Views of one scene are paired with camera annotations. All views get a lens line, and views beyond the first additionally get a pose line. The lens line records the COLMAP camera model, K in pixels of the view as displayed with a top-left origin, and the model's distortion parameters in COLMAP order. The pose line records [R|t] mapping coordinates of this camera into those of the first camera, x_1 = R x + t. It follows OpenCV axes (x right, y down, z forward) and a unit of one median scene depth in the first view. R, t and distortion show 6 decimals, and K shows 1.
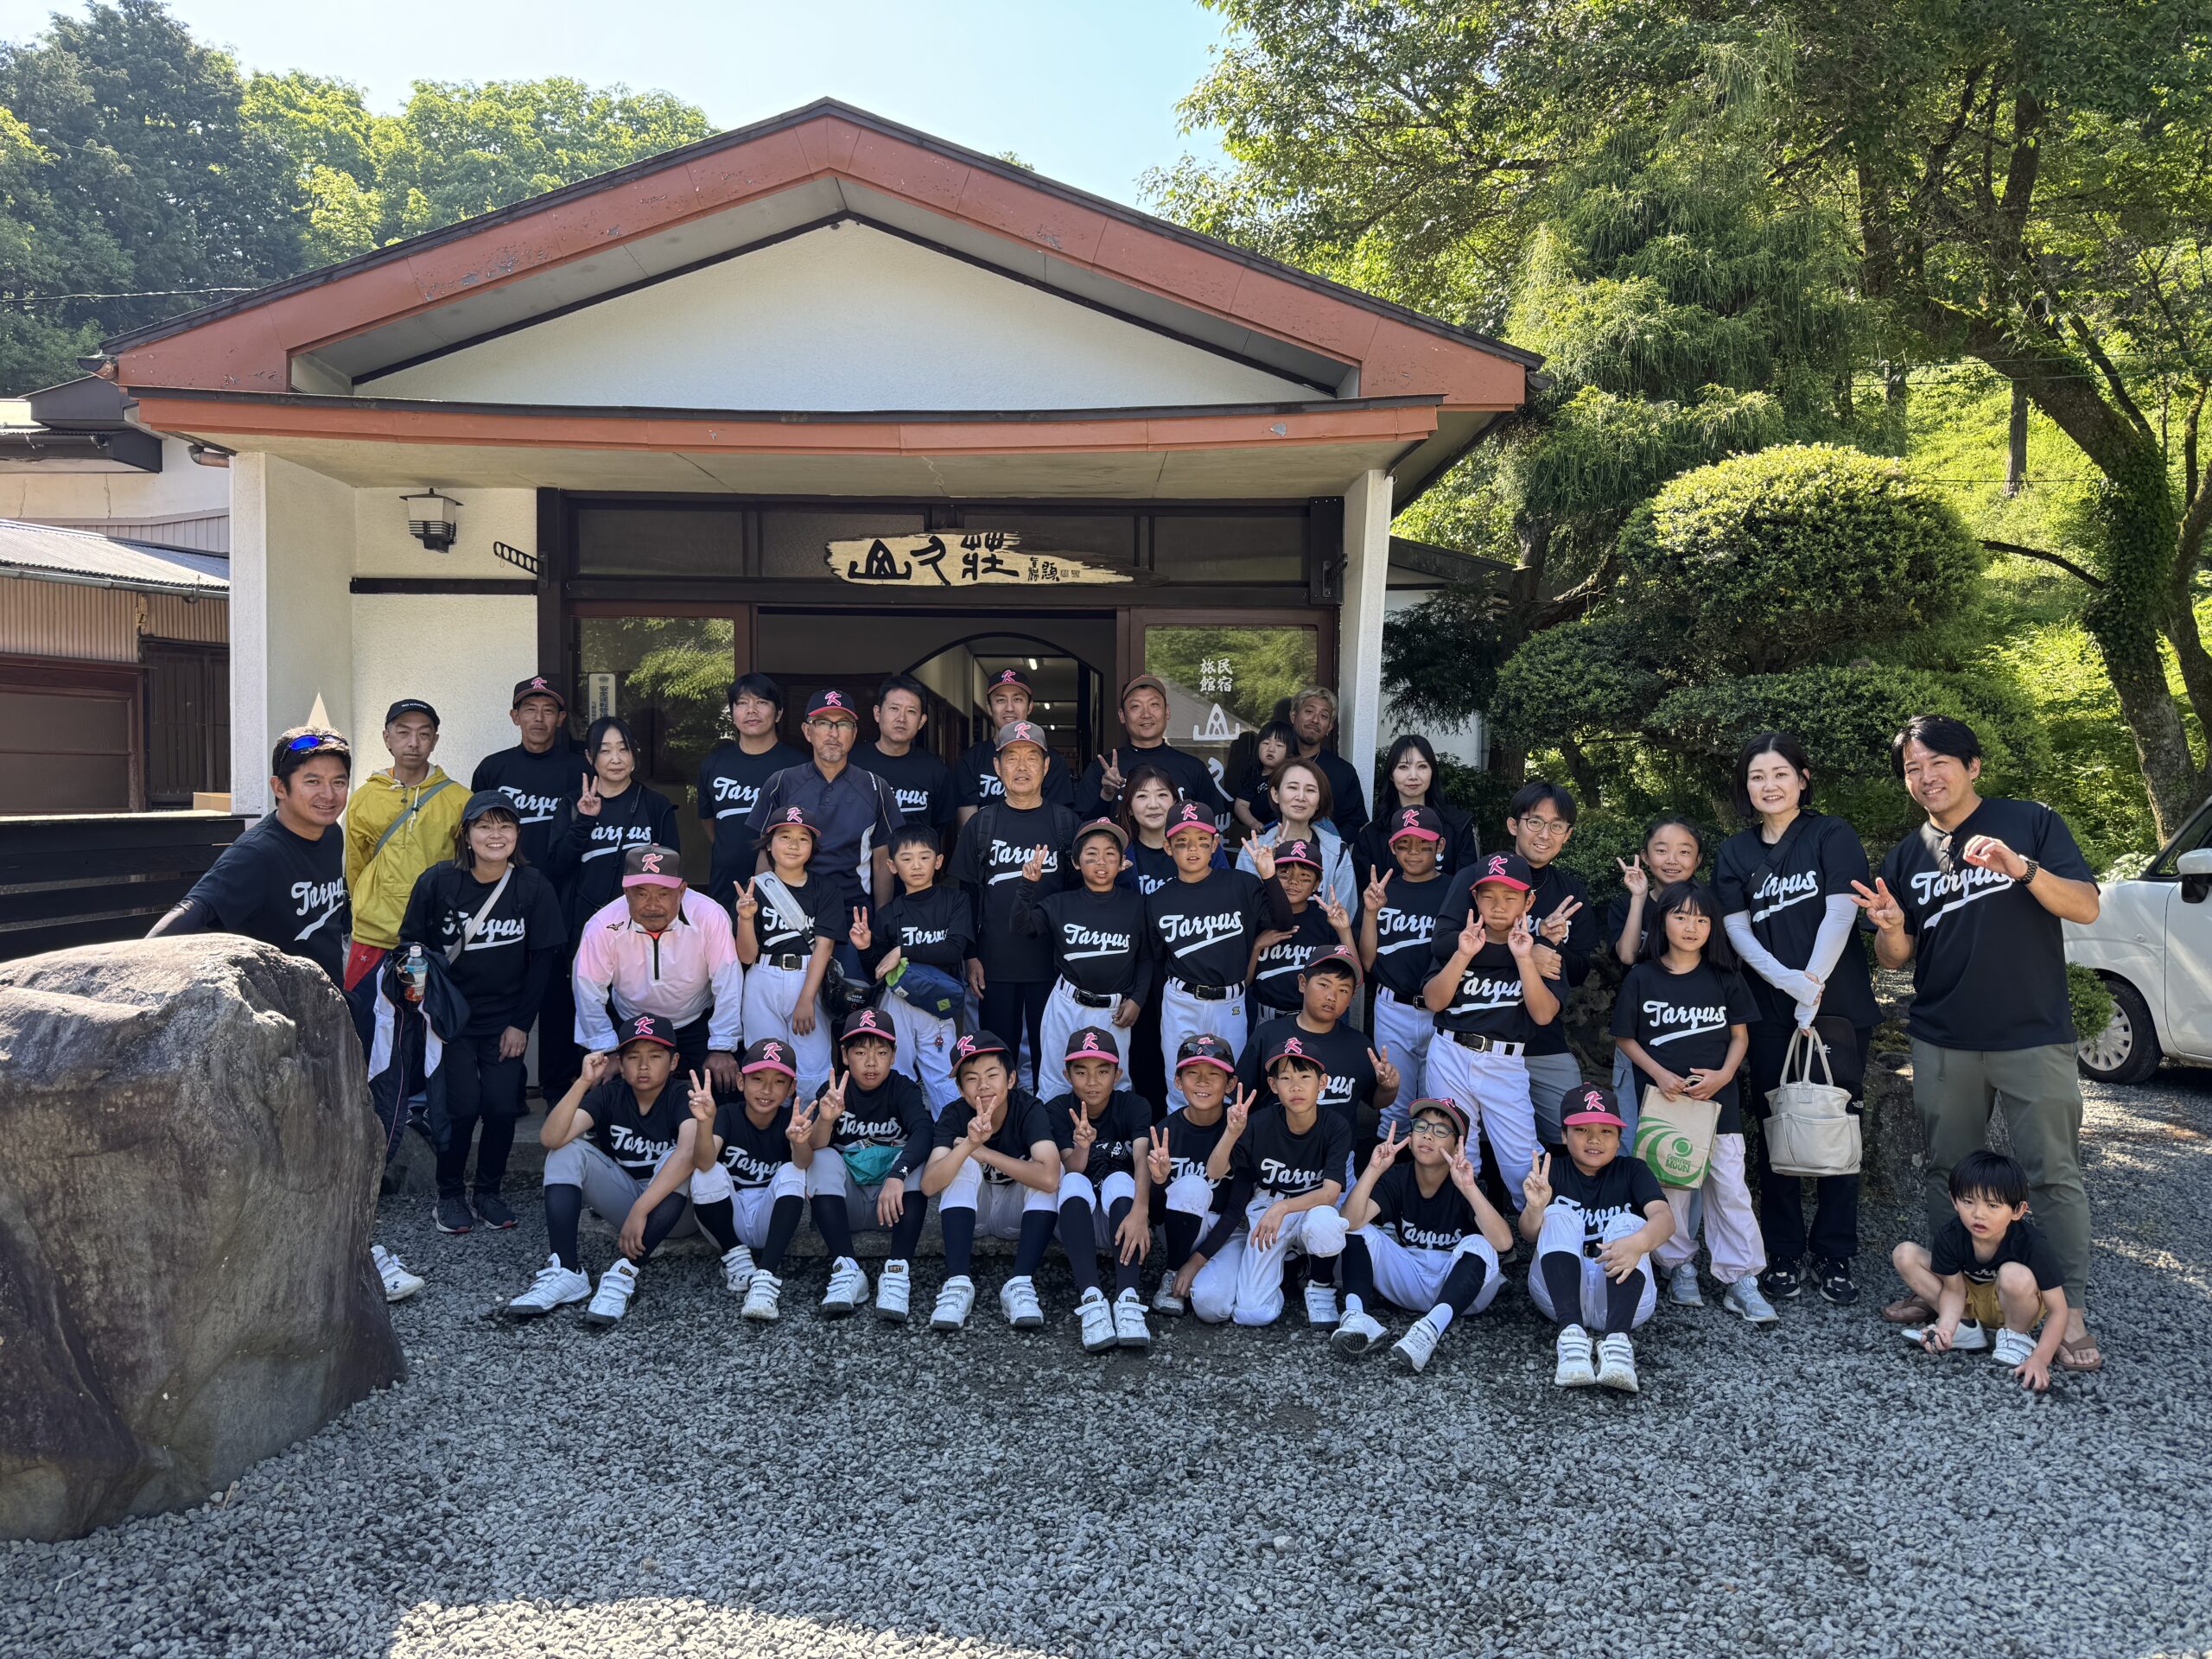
lens RADIAL K [[1614.0, 0, 1124.4], [0, 1614.0, 847.4], [0, 0, 1]] dist [0.042003, -0.047508]
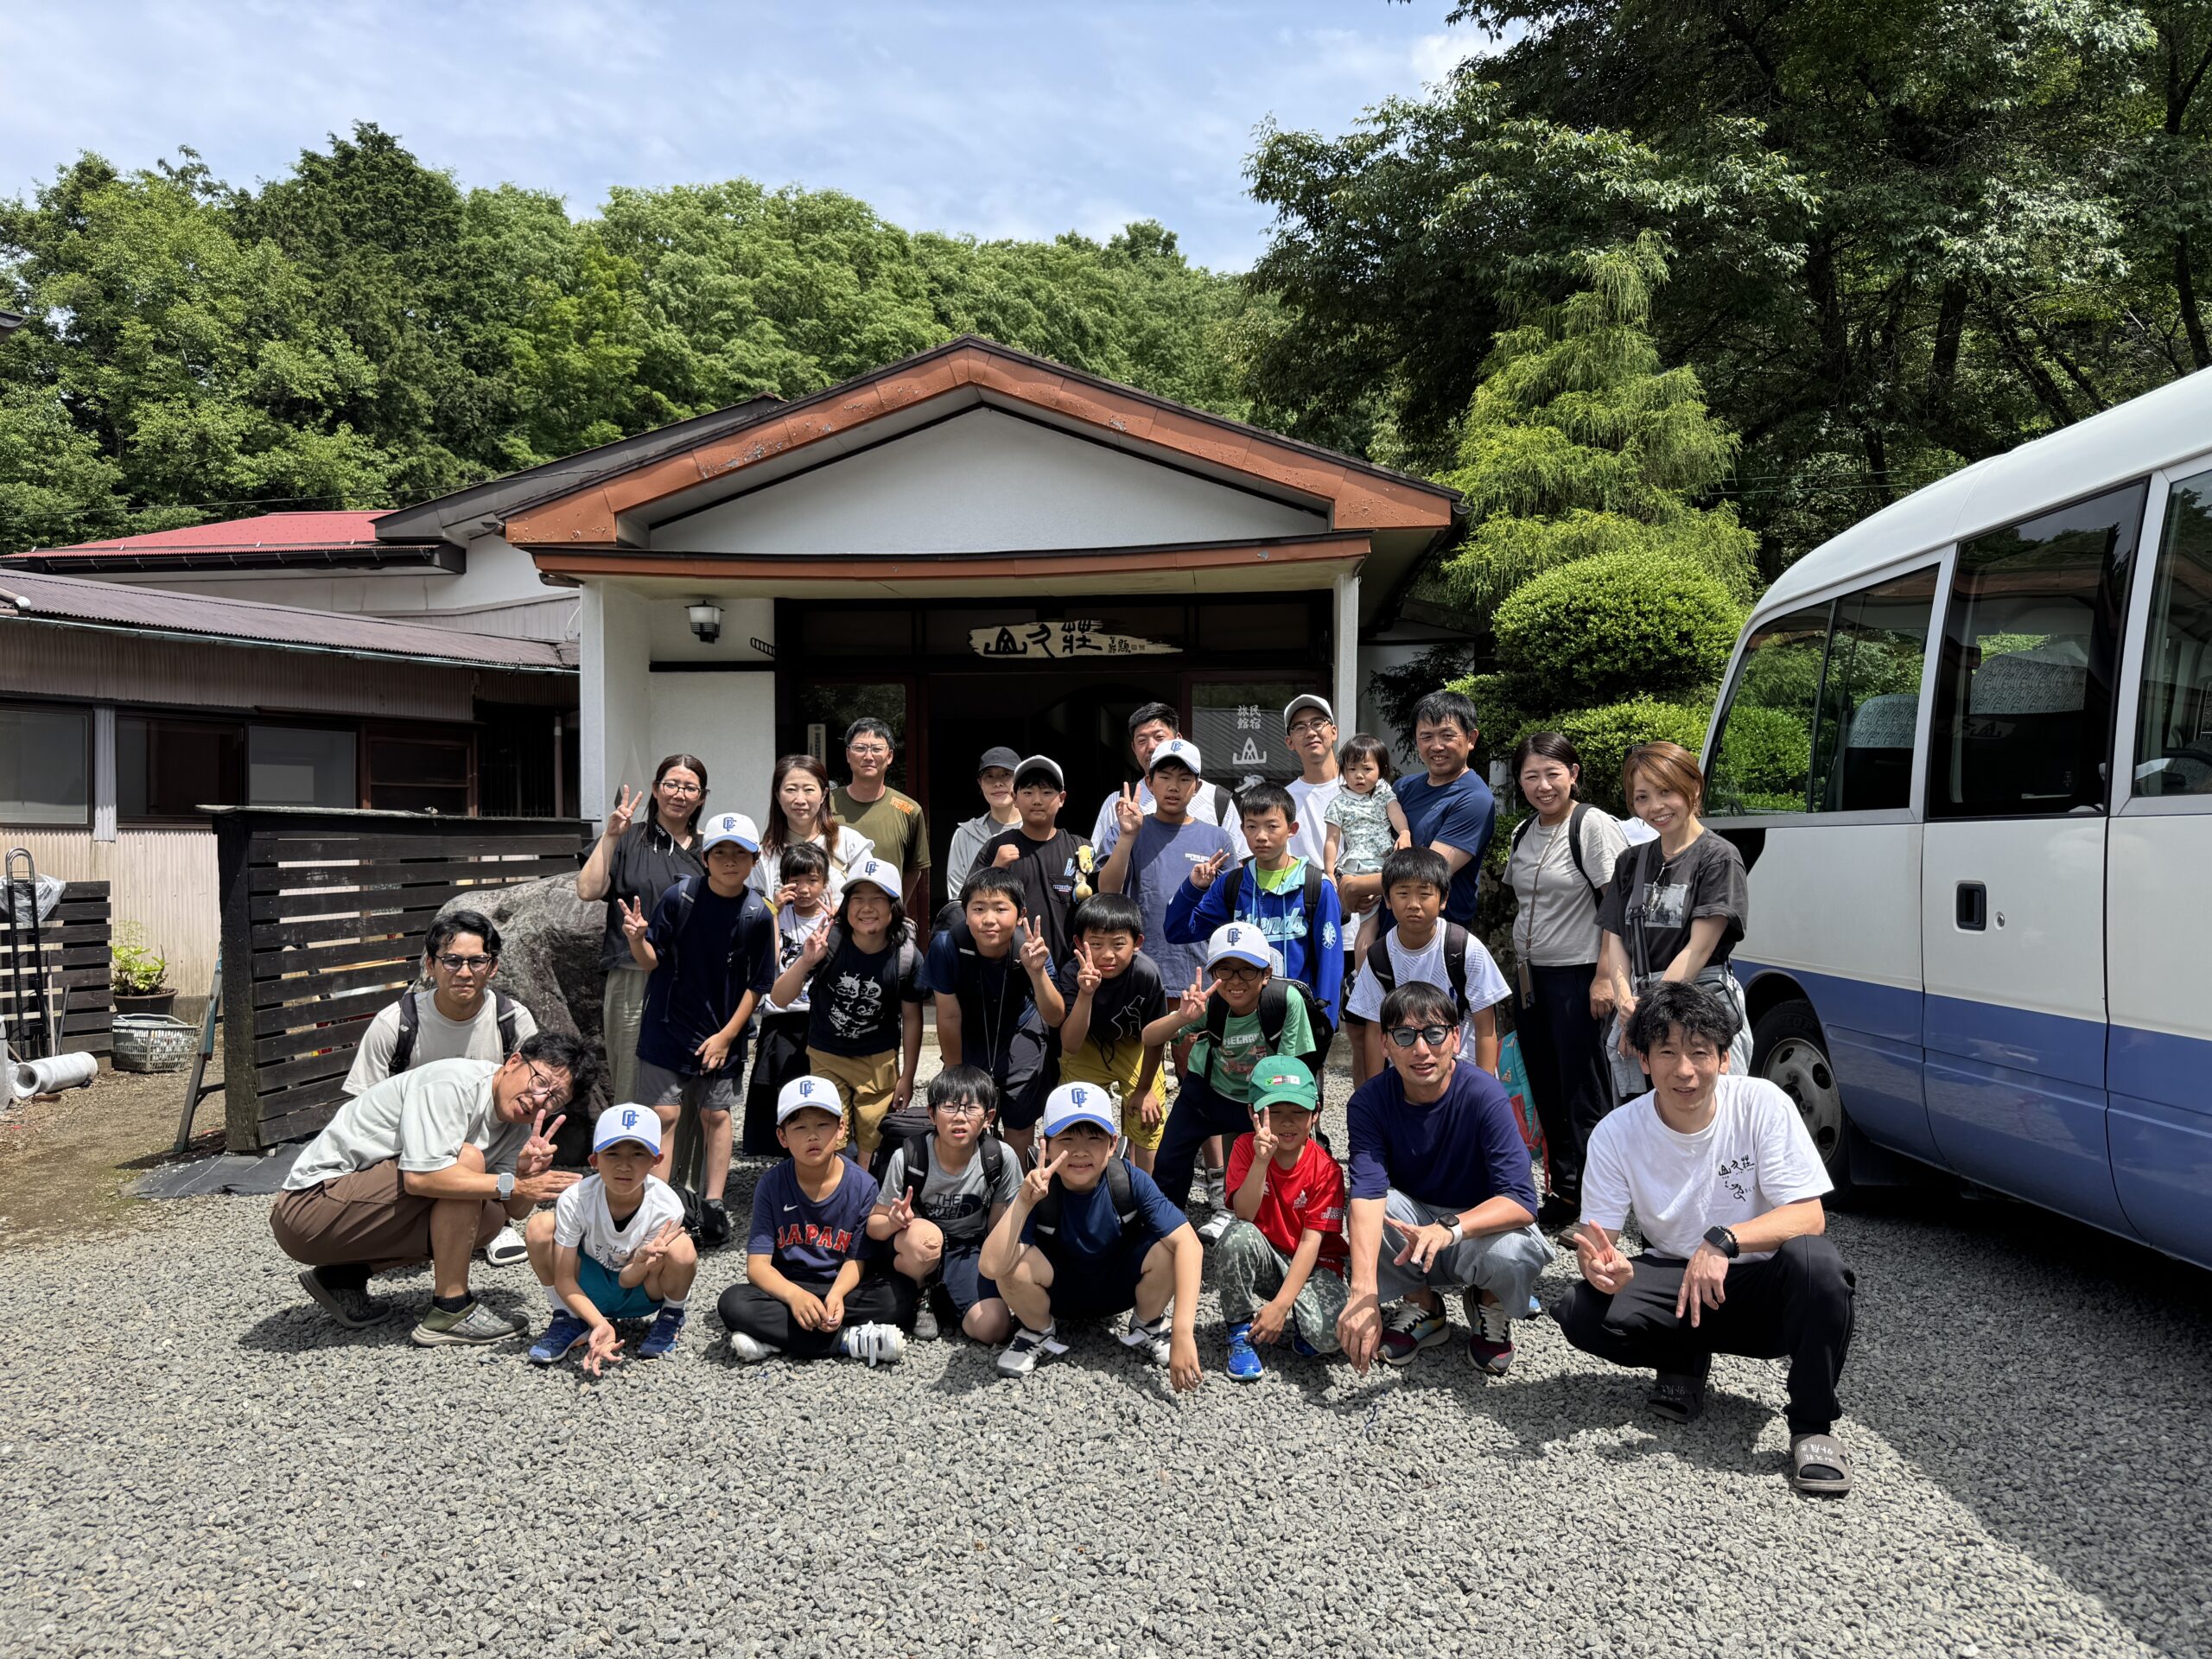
lens RADIAL K [[1614.0, 0, 1118.0], [0, 1614.0, 836.4], [0, 0, 1]] dist [0.042003, -0.047508]
pose [[0.994911, -0.010854, -0.100169, 0.089430], [0.007385, 0.999362, -0.034943, 0.045651], [0.100484, 0.034026, 0.994357, -0.406045]]
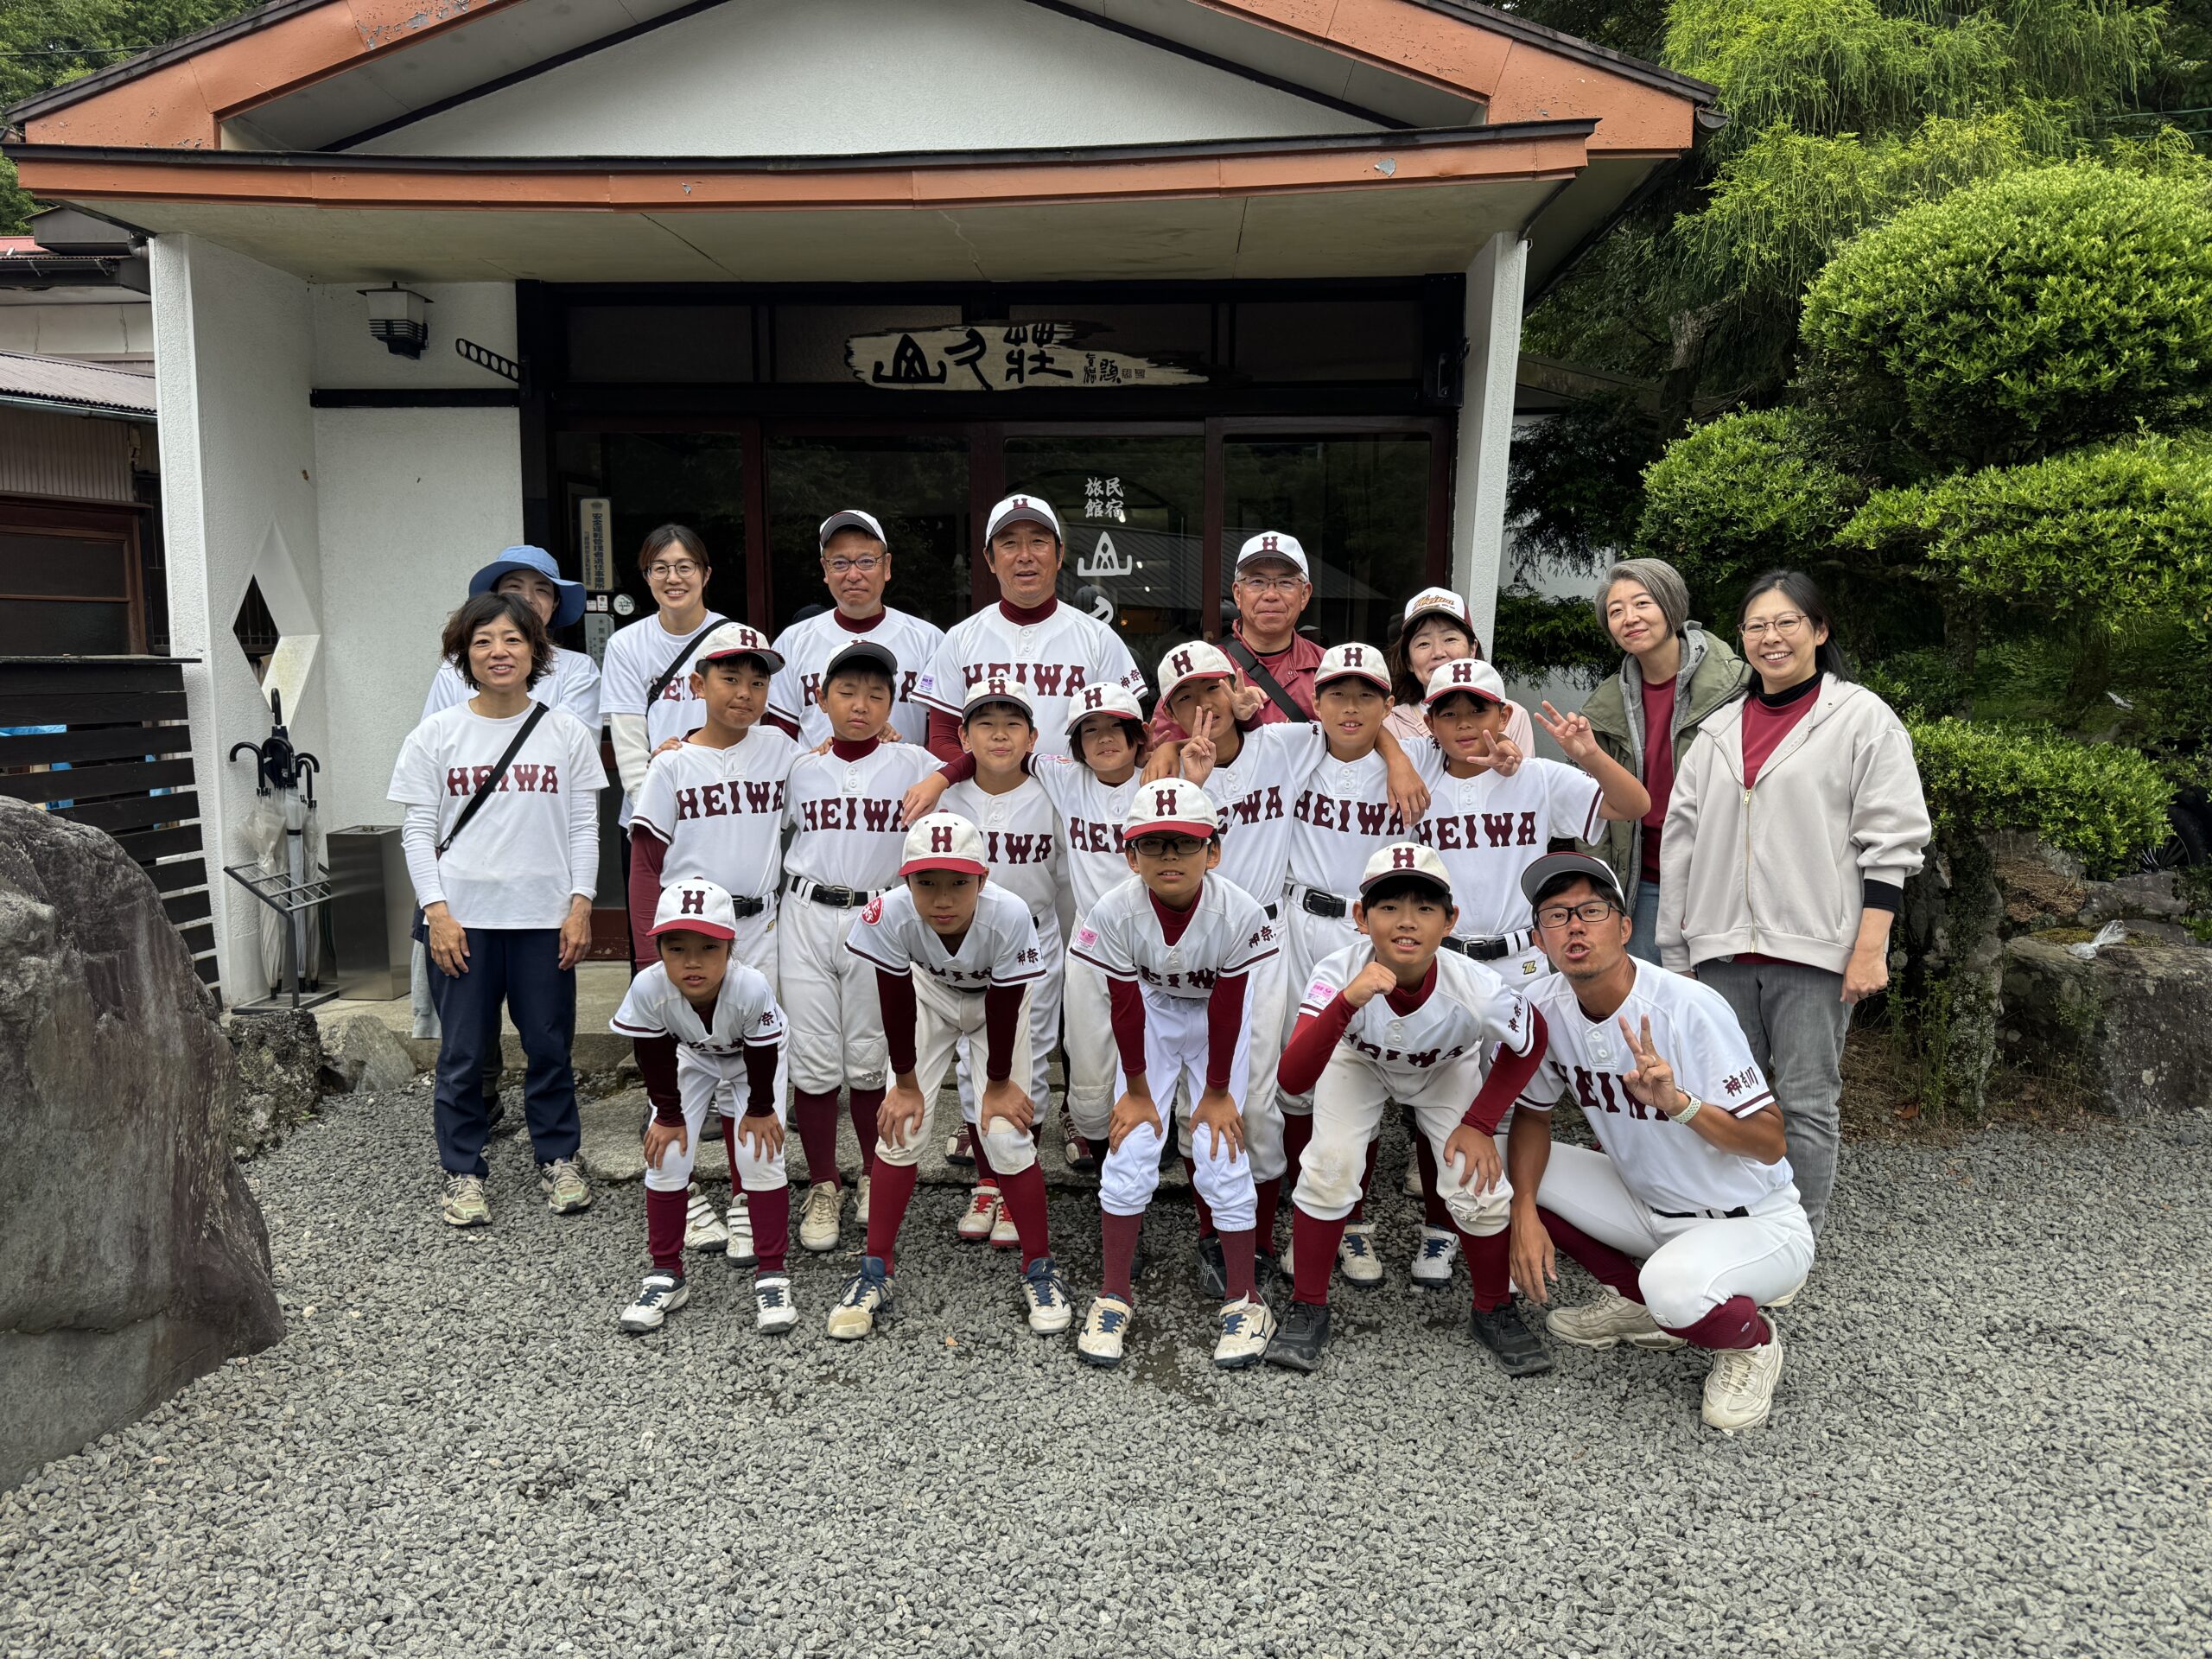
lens RADIAL K [[1614.0, 0, 1101.9], [0, 1614.0, 845.1], [0, 0, 1]] dist [0.042003, -0.047508]
pose [[0.996872, 0.007358, -0.078687, 0.018327], [-0.001063, 0.996814, 0.079753, 0.008199], [0.079023, -0.079420, 0.993704, 0.143283]]
